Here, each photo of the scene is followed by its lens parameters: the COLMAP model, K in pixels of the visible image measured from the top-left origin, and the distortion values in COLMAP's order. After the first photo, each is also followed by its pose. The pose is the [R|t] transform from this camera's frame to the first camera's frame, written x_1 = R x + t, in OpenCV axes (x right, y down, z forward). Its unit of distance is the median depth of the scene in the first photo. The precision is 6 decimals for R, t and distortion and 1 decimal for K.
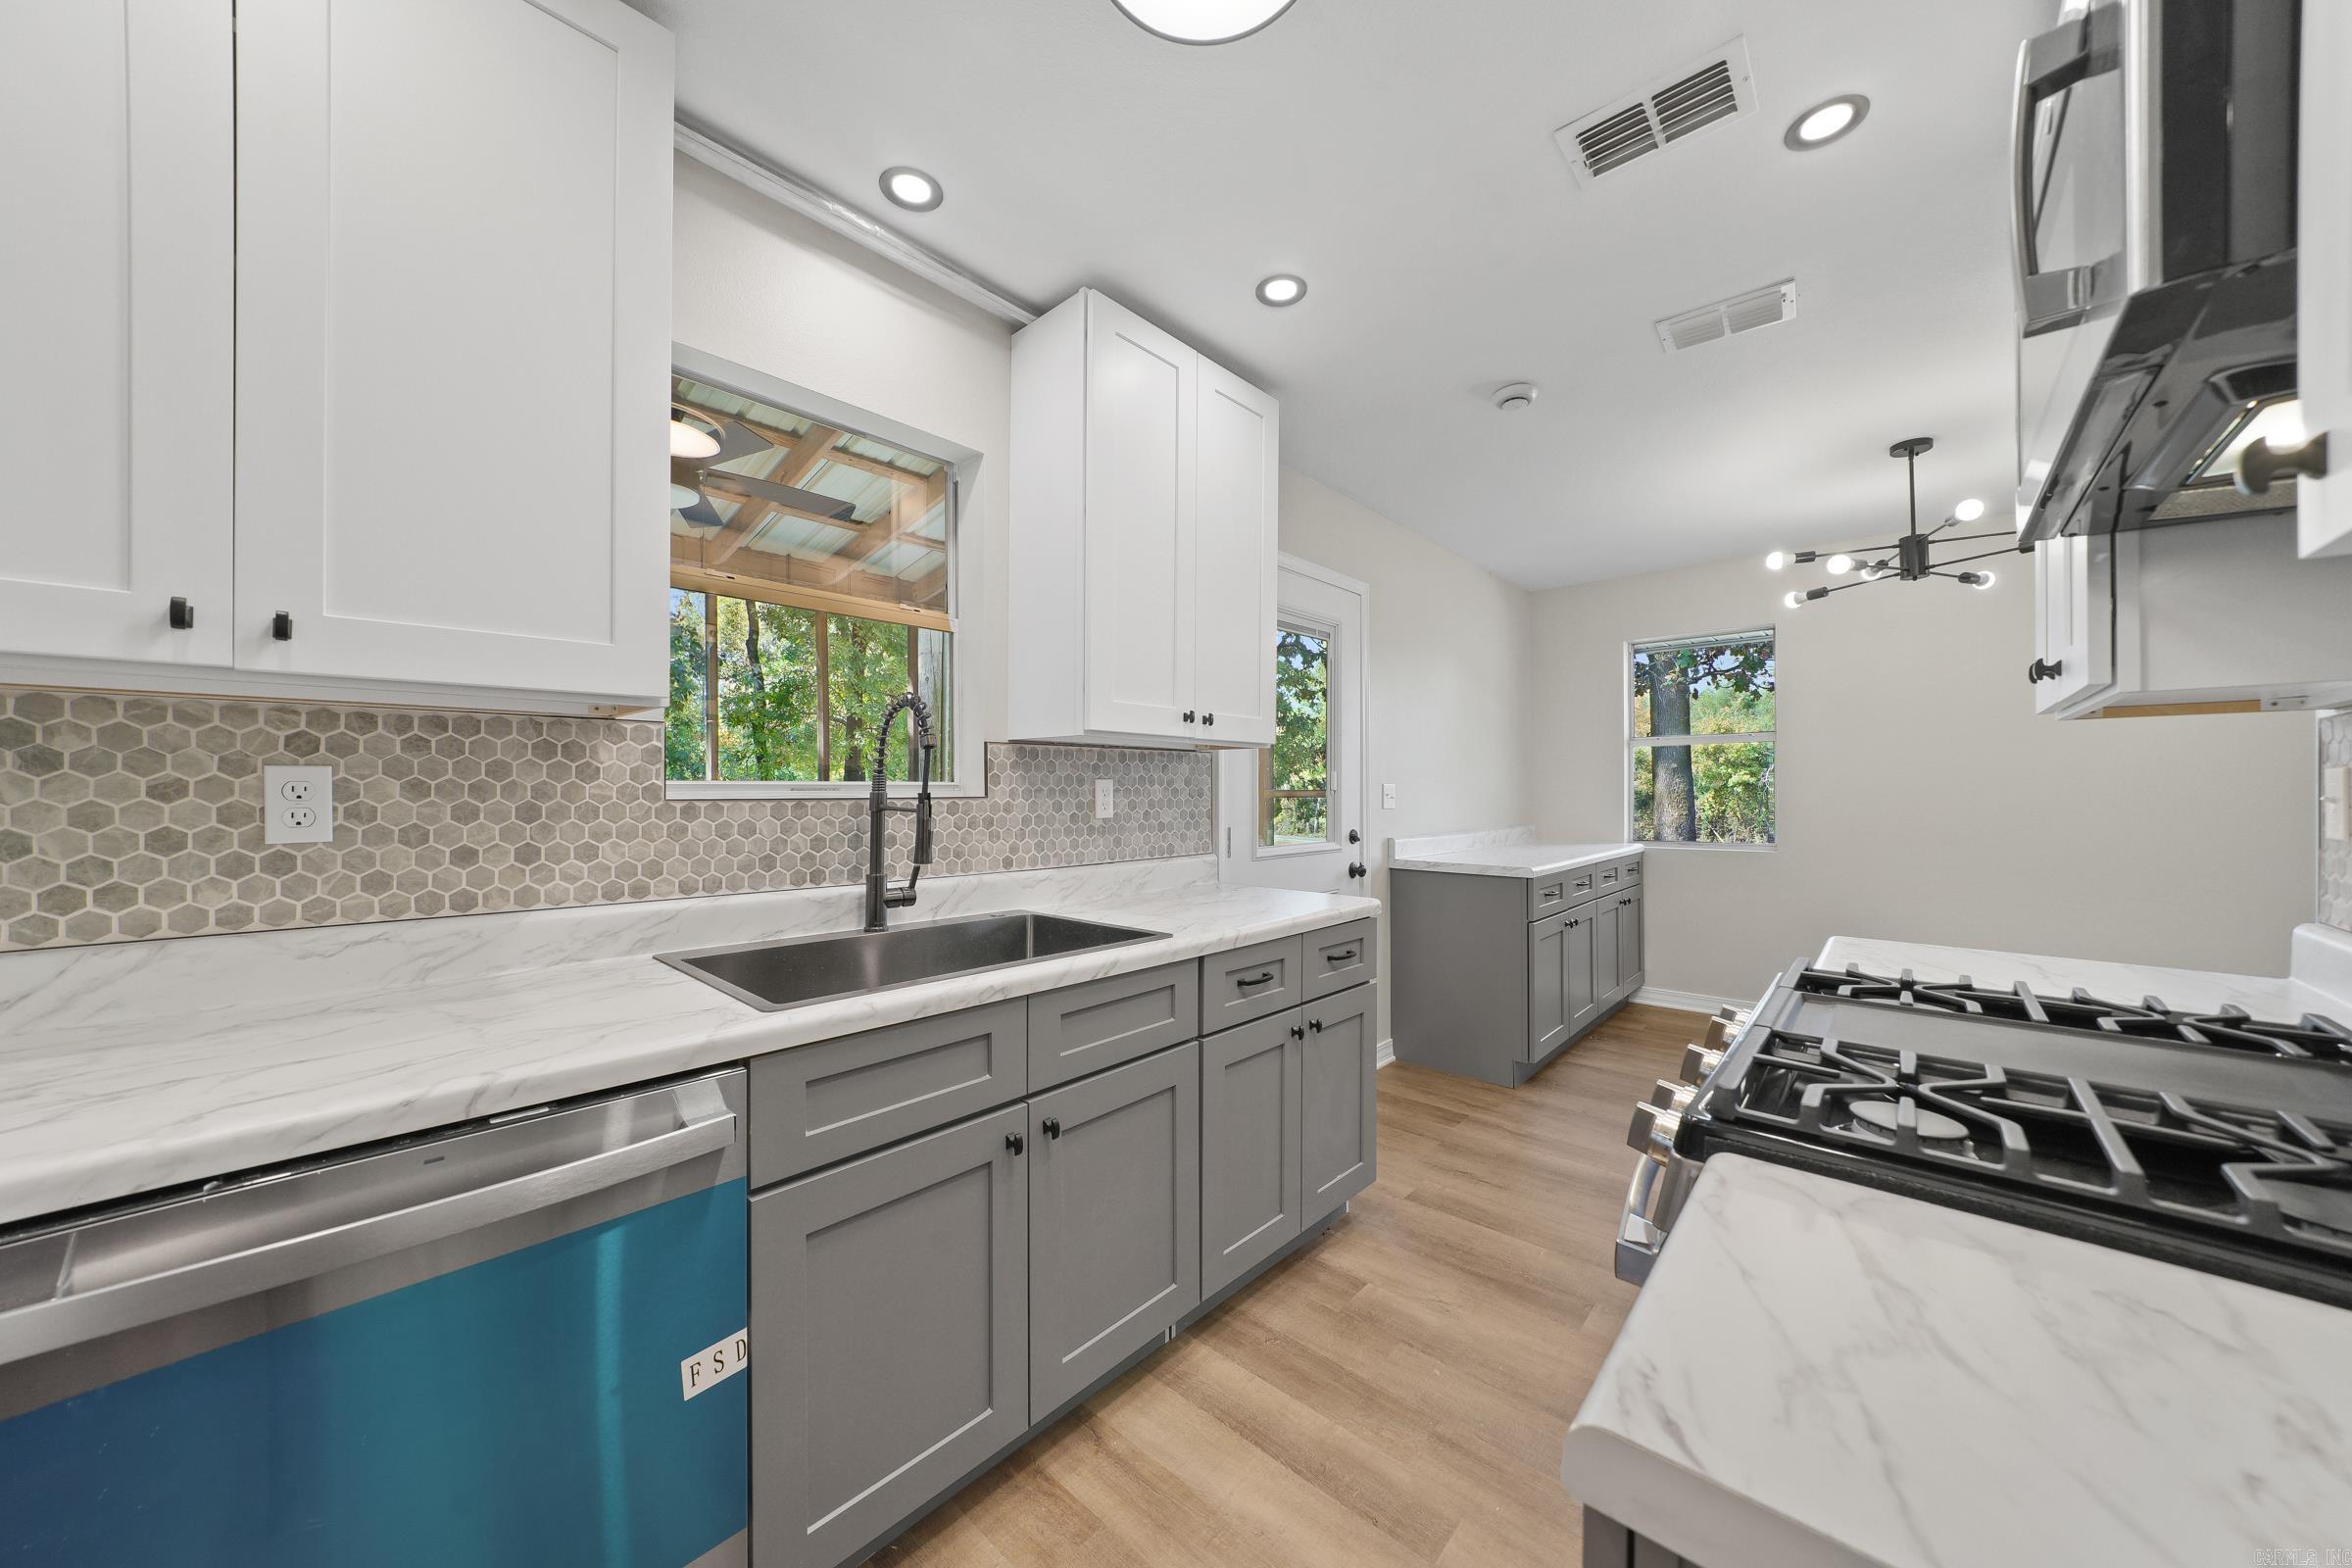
lens RADIAL K [[810.4, 0, 1180.7], [0, 810.4, 791.3], [0, 0, 1]] dist [-0.007399, 0.000266]
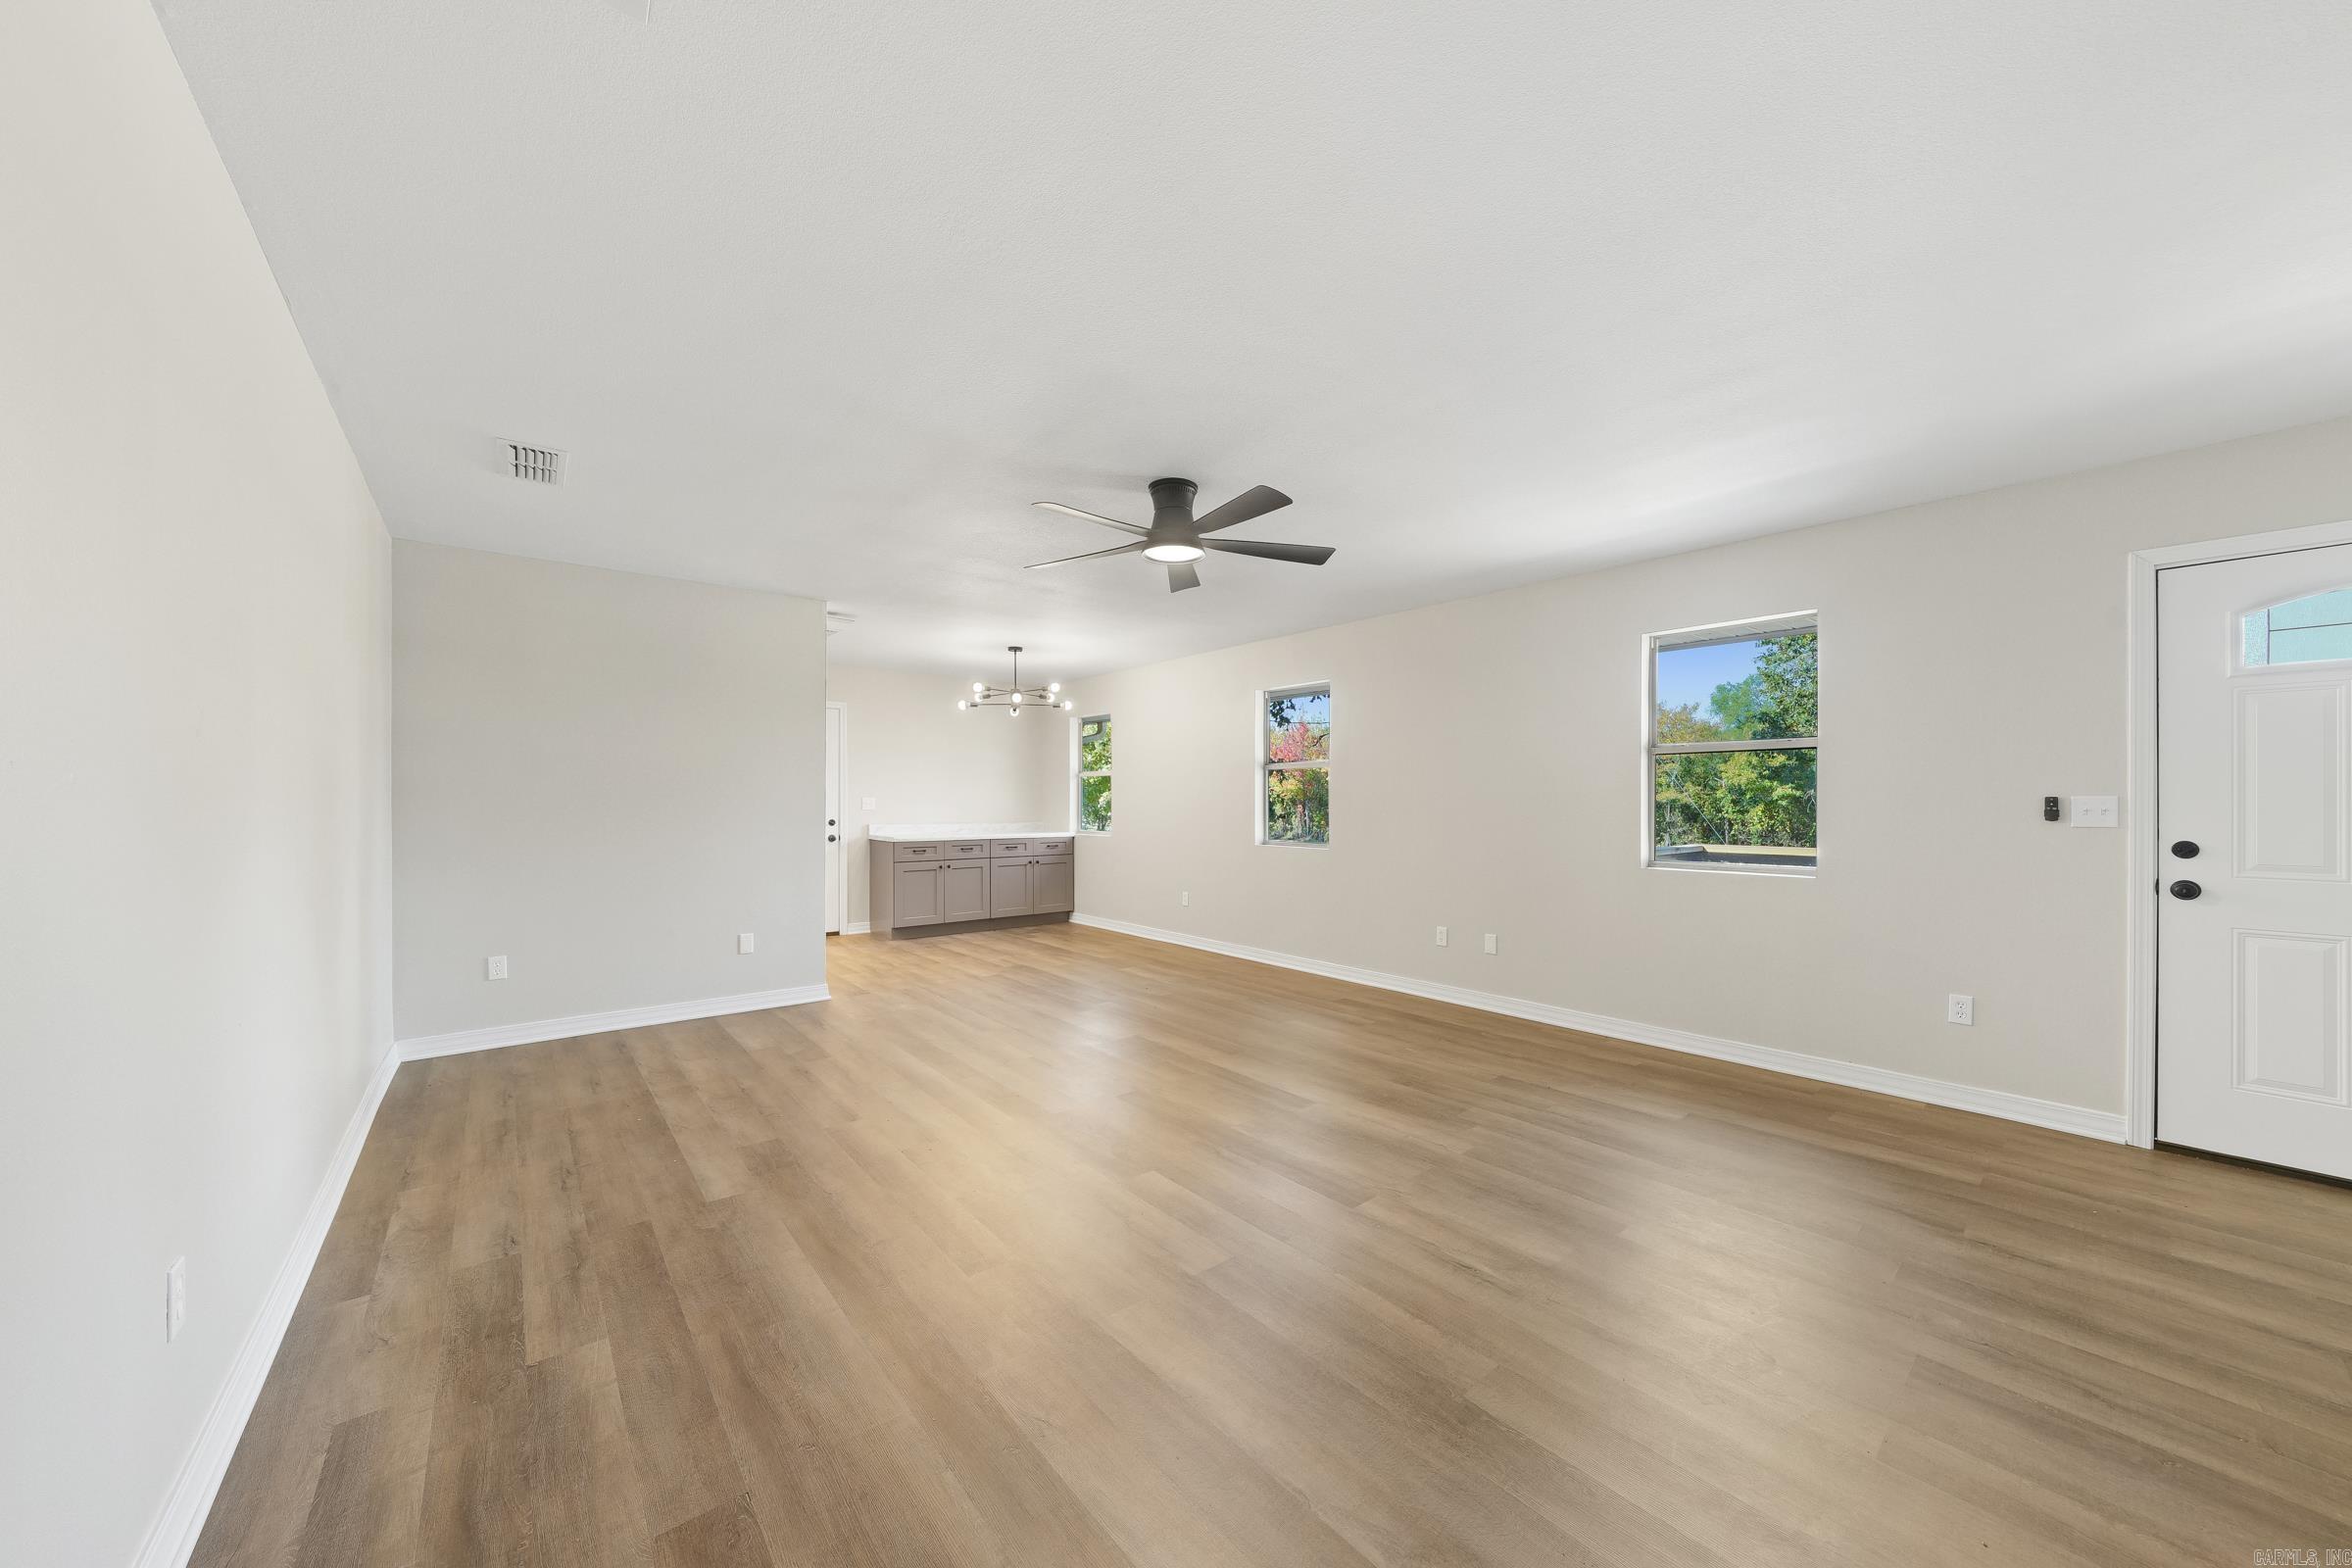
lens RADIAL K [[810.4, 0, 1165.4], [0, 810.4, 780.5], [0, 0, 1]] dist [-0.007399, 0.000266]
pose [[0.990303, 0.000772, -0.138924, 2.146567], [-0.004594, 0.999620, -0.027197, -0.000254], [0.138850, 0.027572, 0.989930, -1.546796]]
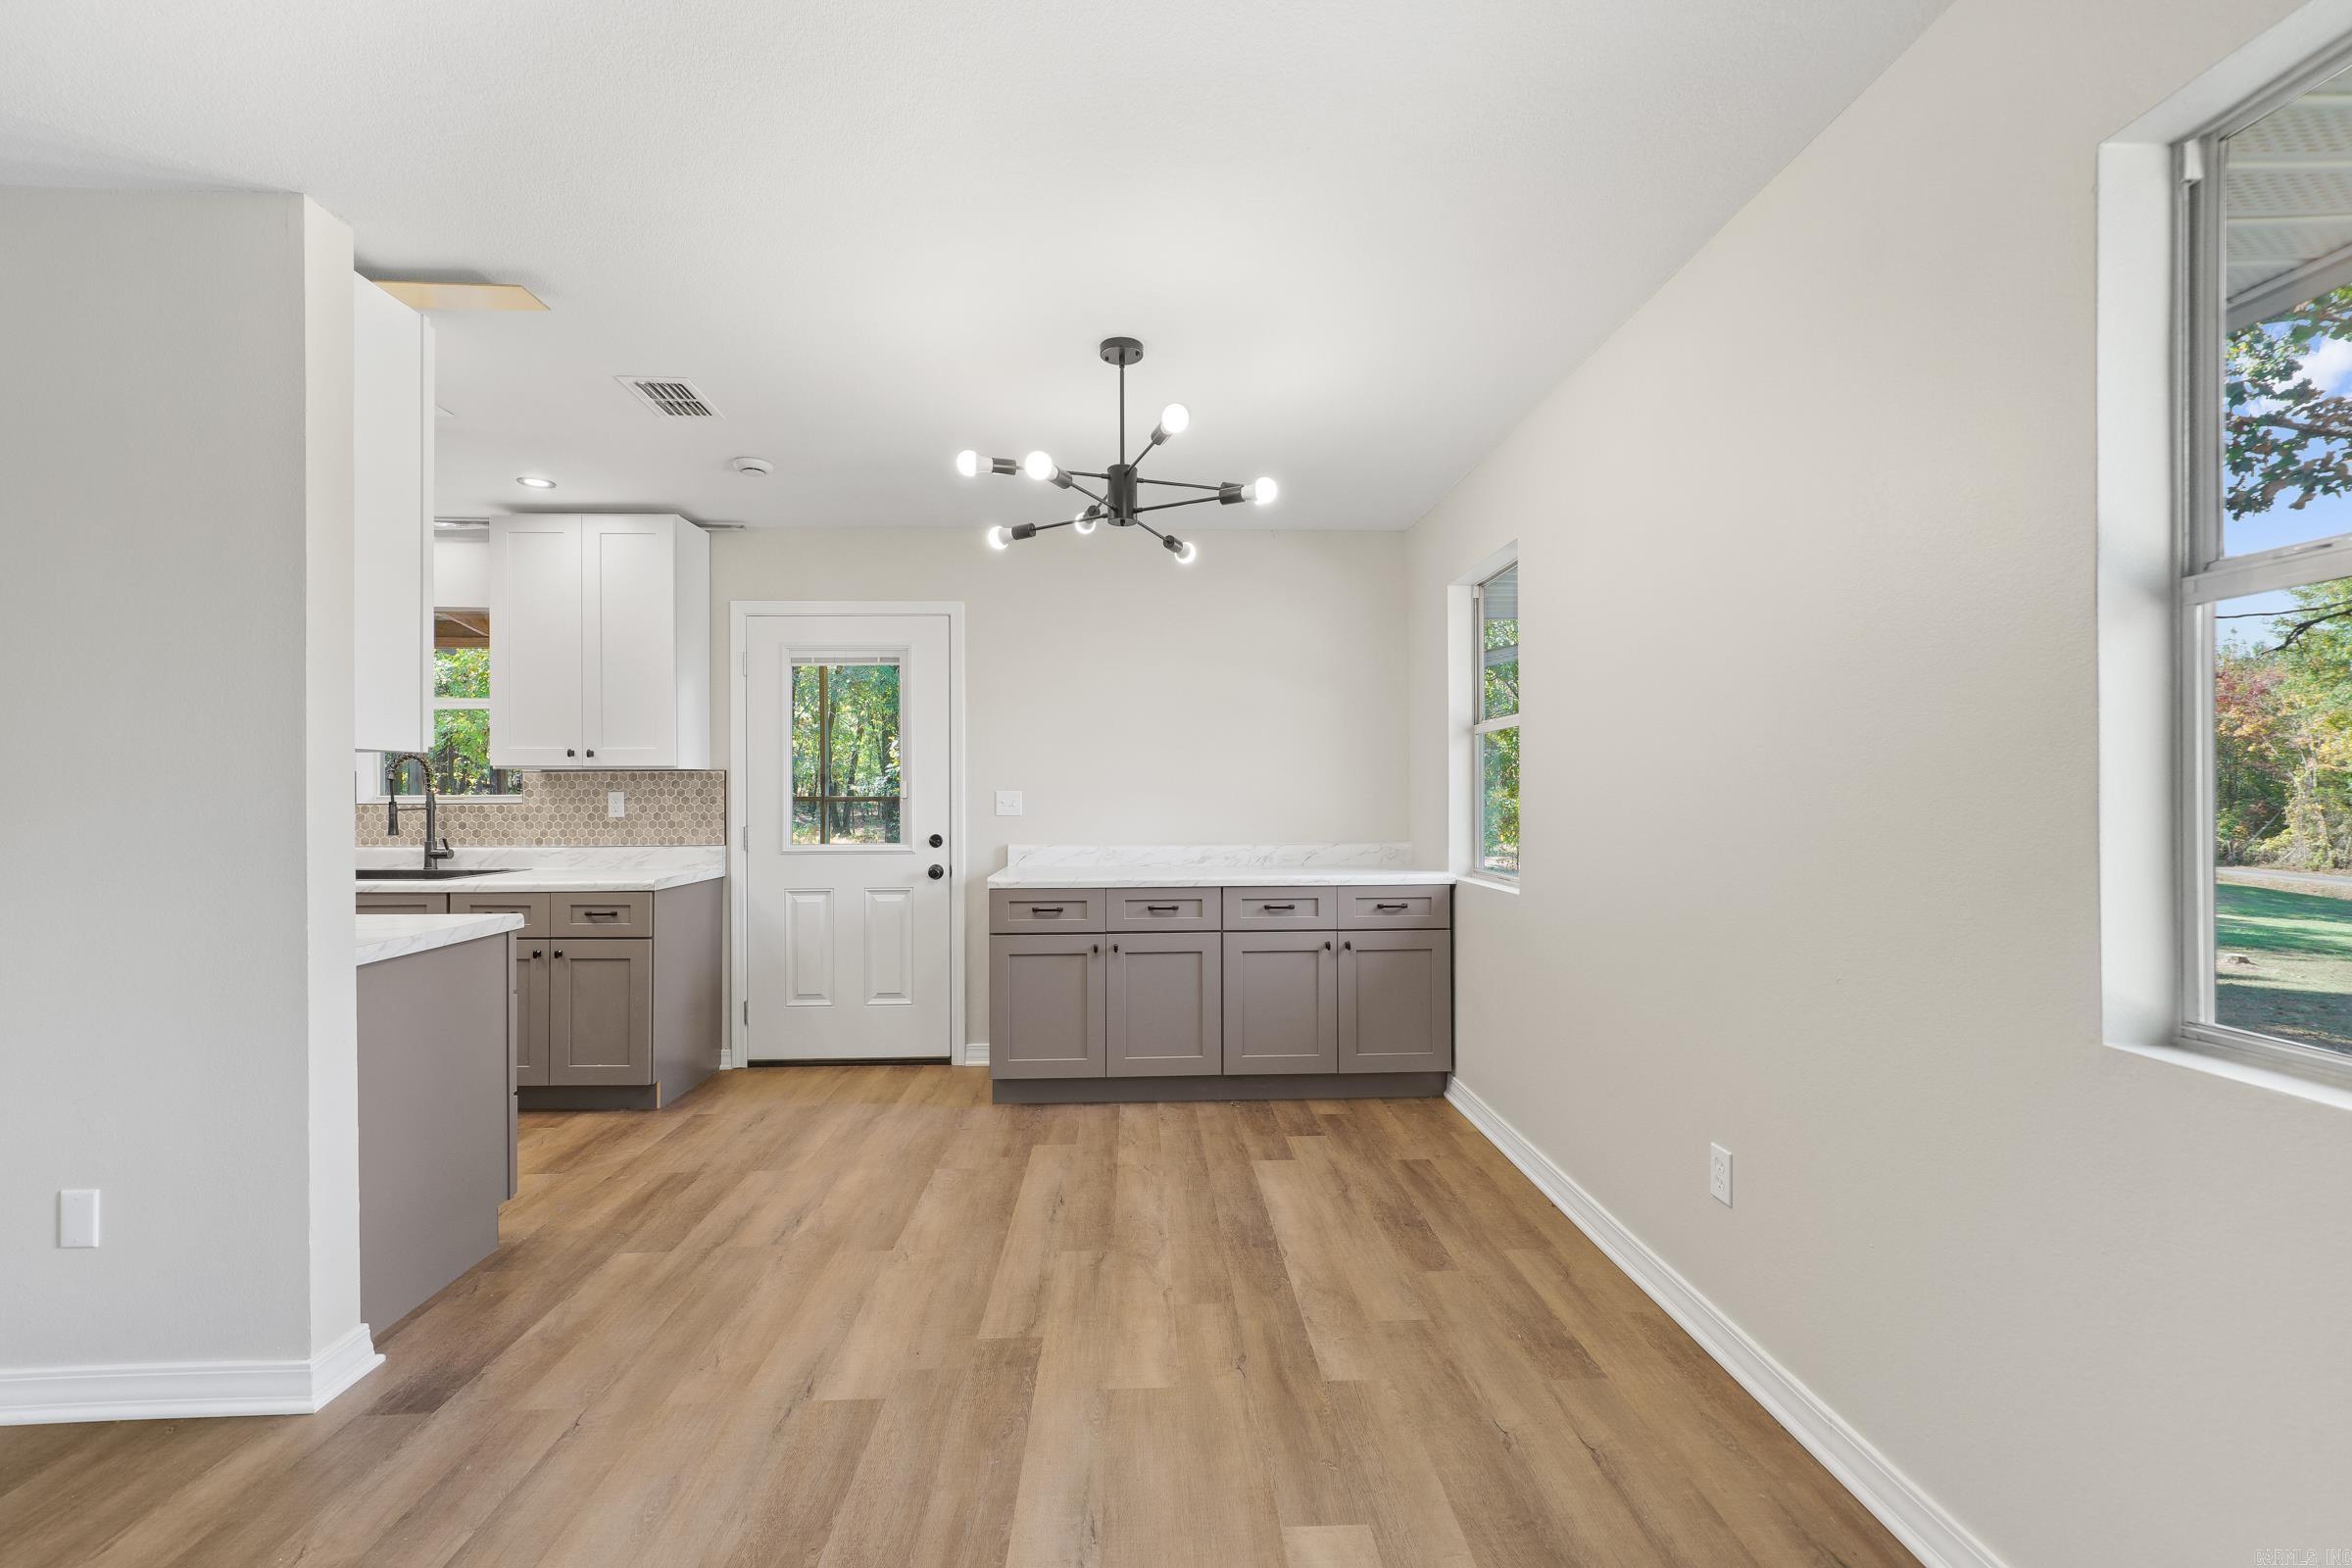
lens RADIAL K [[935.9, 0, 1178.8], [0, 935.9, 784.8], [0, 0, 1]] dist [-0.004743, 0.000392]
pose [[0.705252, -0.009769, -0.708889, 2.070160], [0.003180, 0.999939, -0.010616, -0.006583], [0.708950, 0.005233, 0.705240, 0.538239]]
